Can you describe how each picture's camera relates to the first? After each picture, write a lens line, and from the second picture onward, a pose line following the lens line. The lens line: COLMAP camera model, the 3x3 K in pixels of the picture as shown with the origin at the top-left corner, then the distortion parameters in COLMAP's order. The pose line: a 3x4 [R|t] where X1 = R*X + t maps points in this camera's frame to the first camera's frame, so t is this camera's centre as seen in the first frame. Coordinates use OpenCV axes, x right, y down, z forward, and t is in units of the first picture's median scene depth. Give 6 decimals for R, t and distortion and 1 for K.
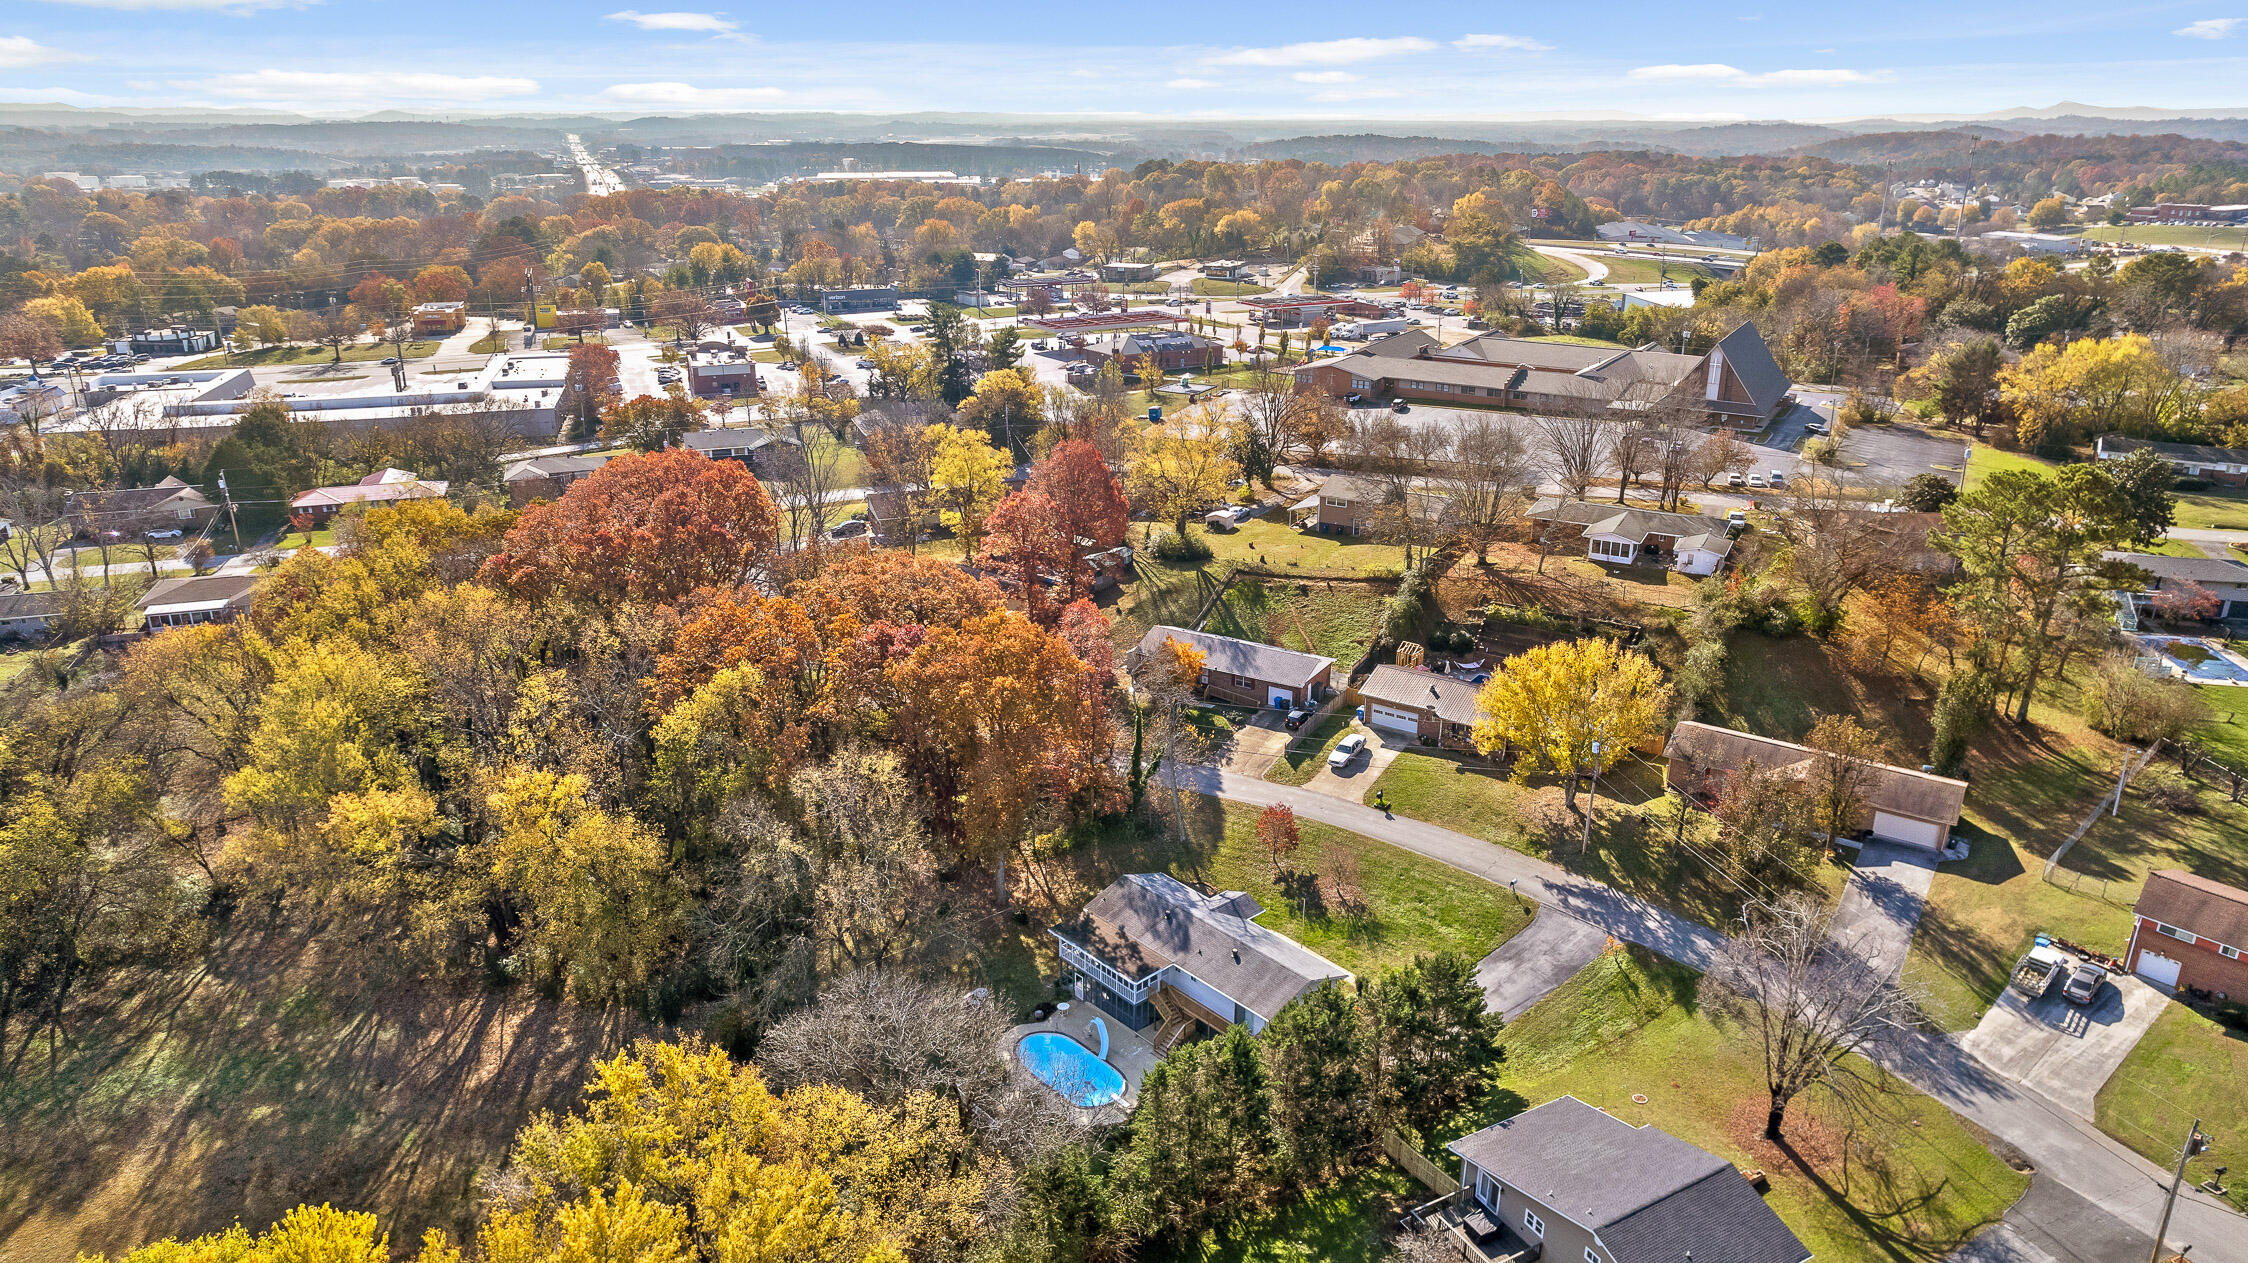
lens RADIAL K [[1453.1, 0, 1134.5], [0, 1453.1, 621.1], [0, 0, 1]] dist [-0.072774, 0.061776]
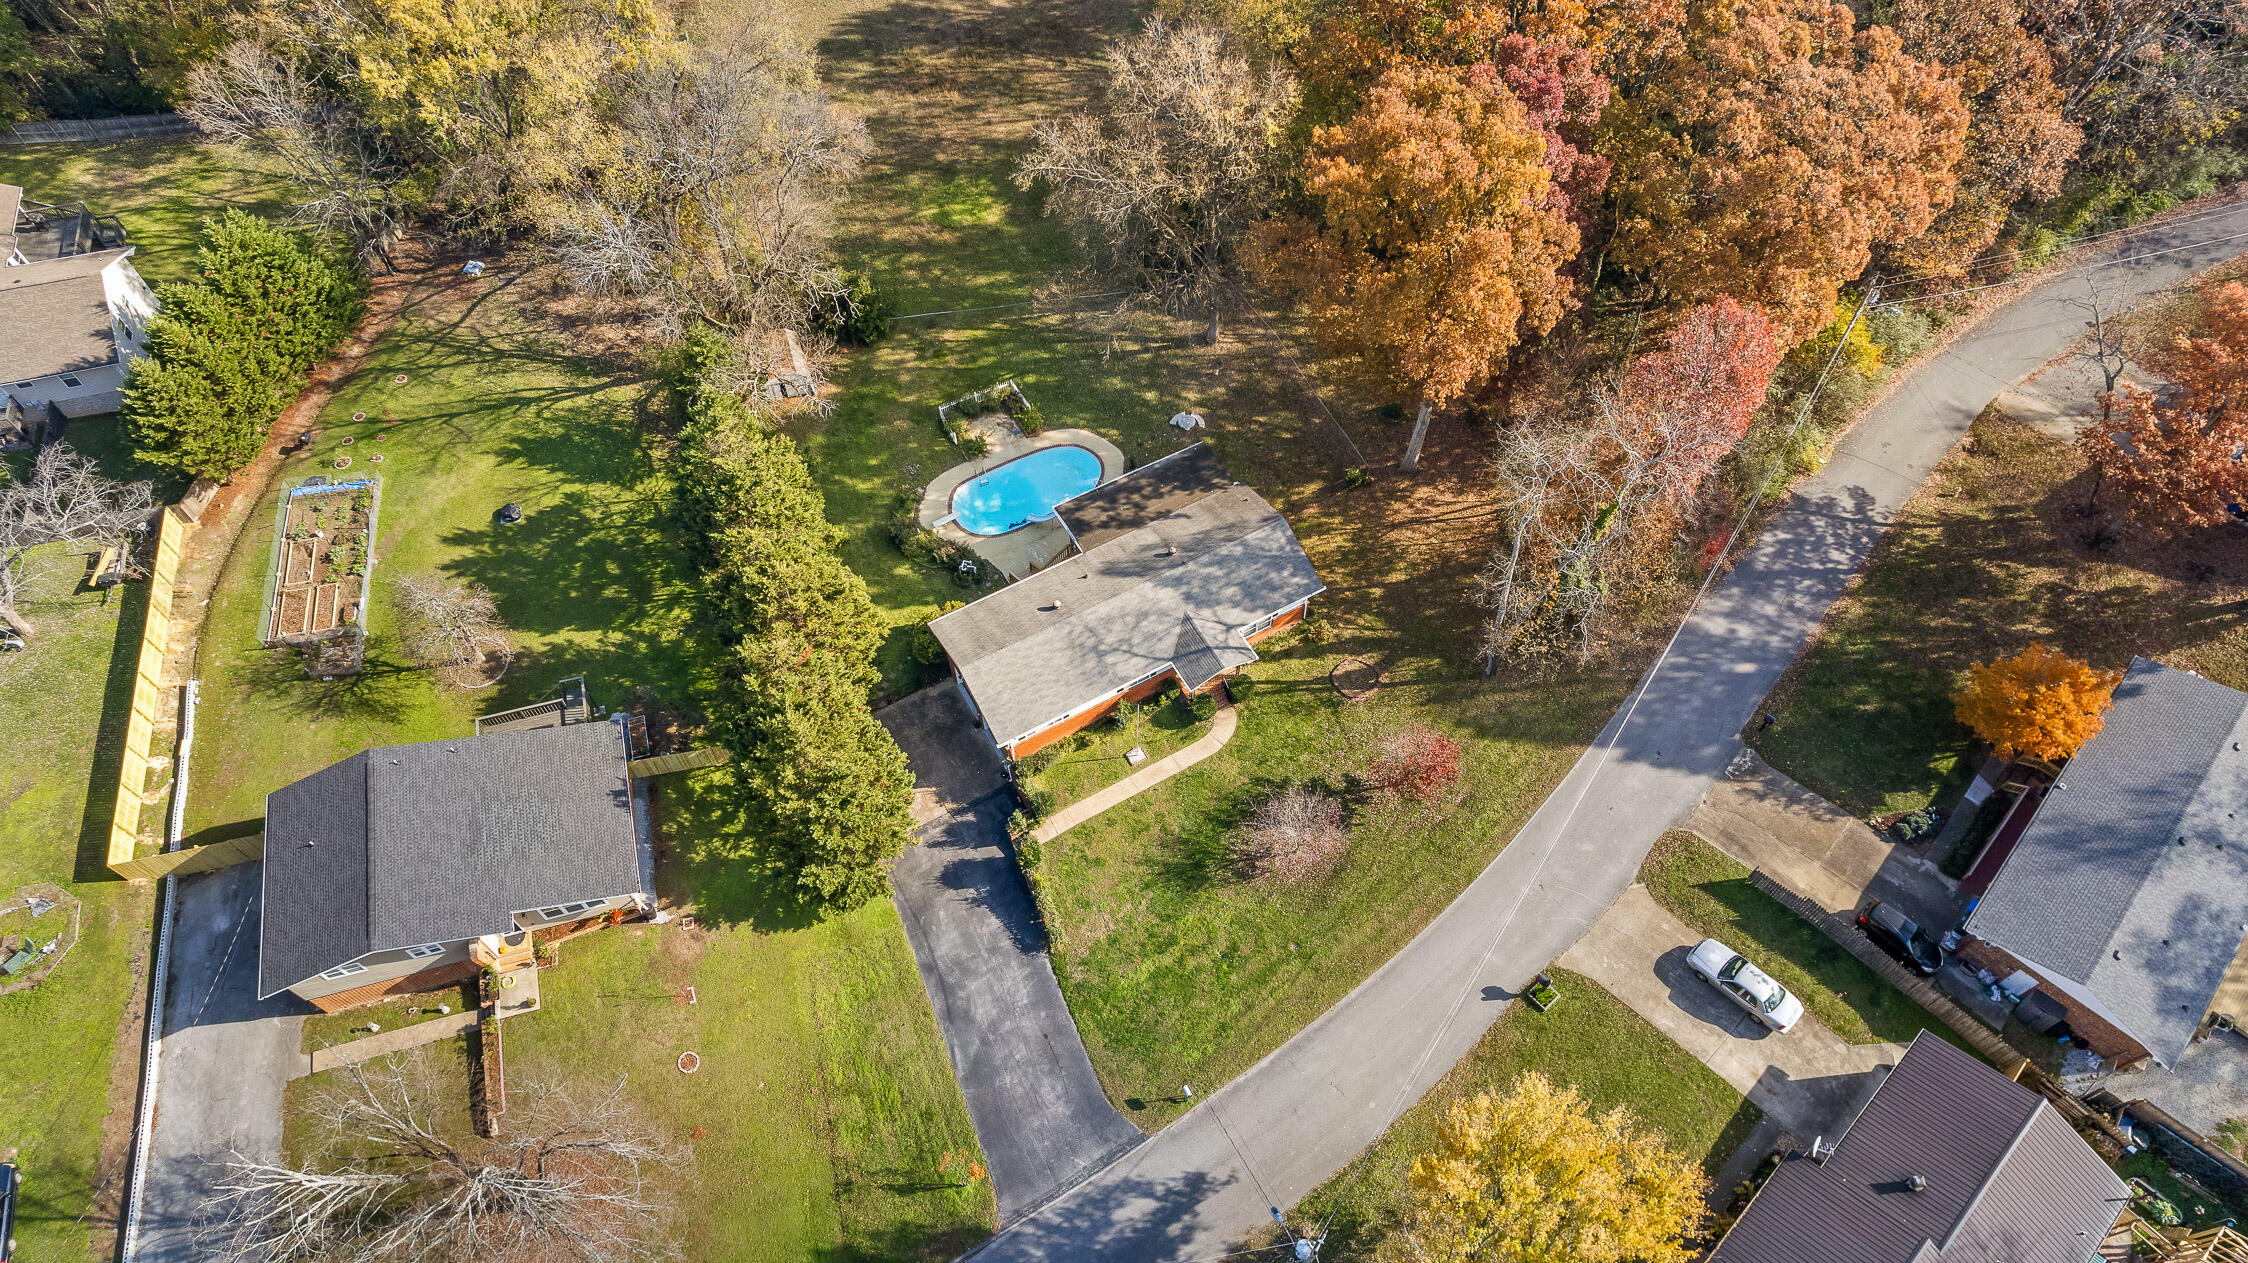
lens RADIAL K [[1438.1, 0, 1136.9], [0, 1438.1, 632.8], [0, 0, 1]] dist [-0.066575, 0.059444]
pose [[-0.215180, 0.822495, -0.526498, 0.388769], [-0.330623, 0.445935, 0.831764, -0.328746], [0.918905, 0.353051, 0.175979, 0.780735]]
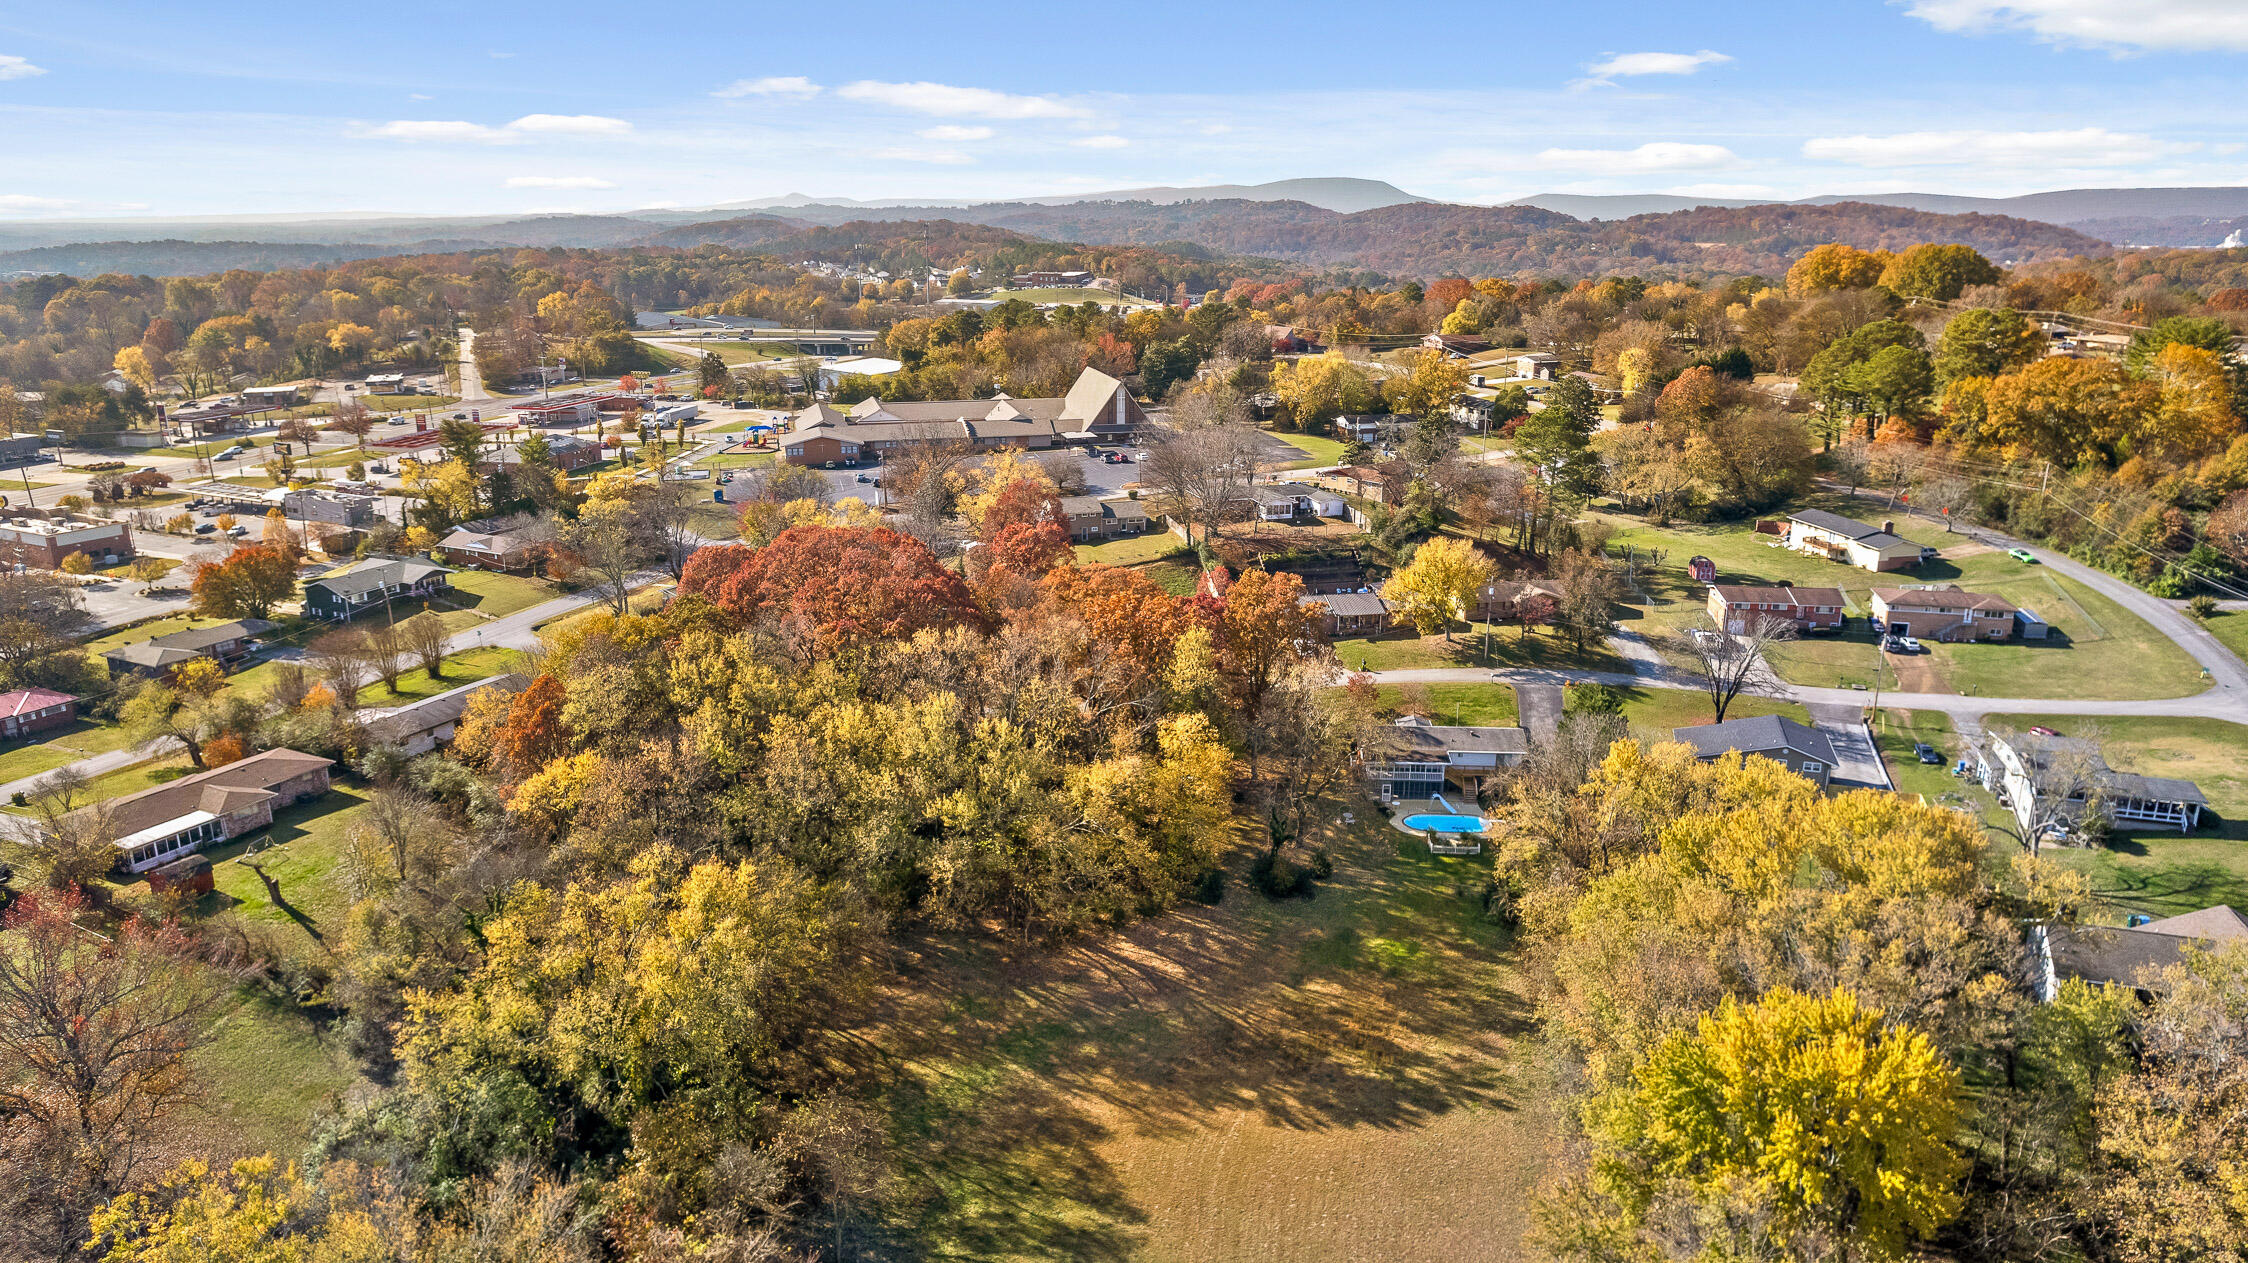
lens RADIAL K [[1453.1, 0, 1134.5], [0, 1453.1, 621.1], [0, 0, 1]] dist [-0.072774, 0.061776]
pose [[0.717502, -0.194898, 0.668734, -1.078561], [0.234764, 0.971549, 0.031266, -0.028787], [-0.655802, 0.134561, 0.742844, 0.018040]]
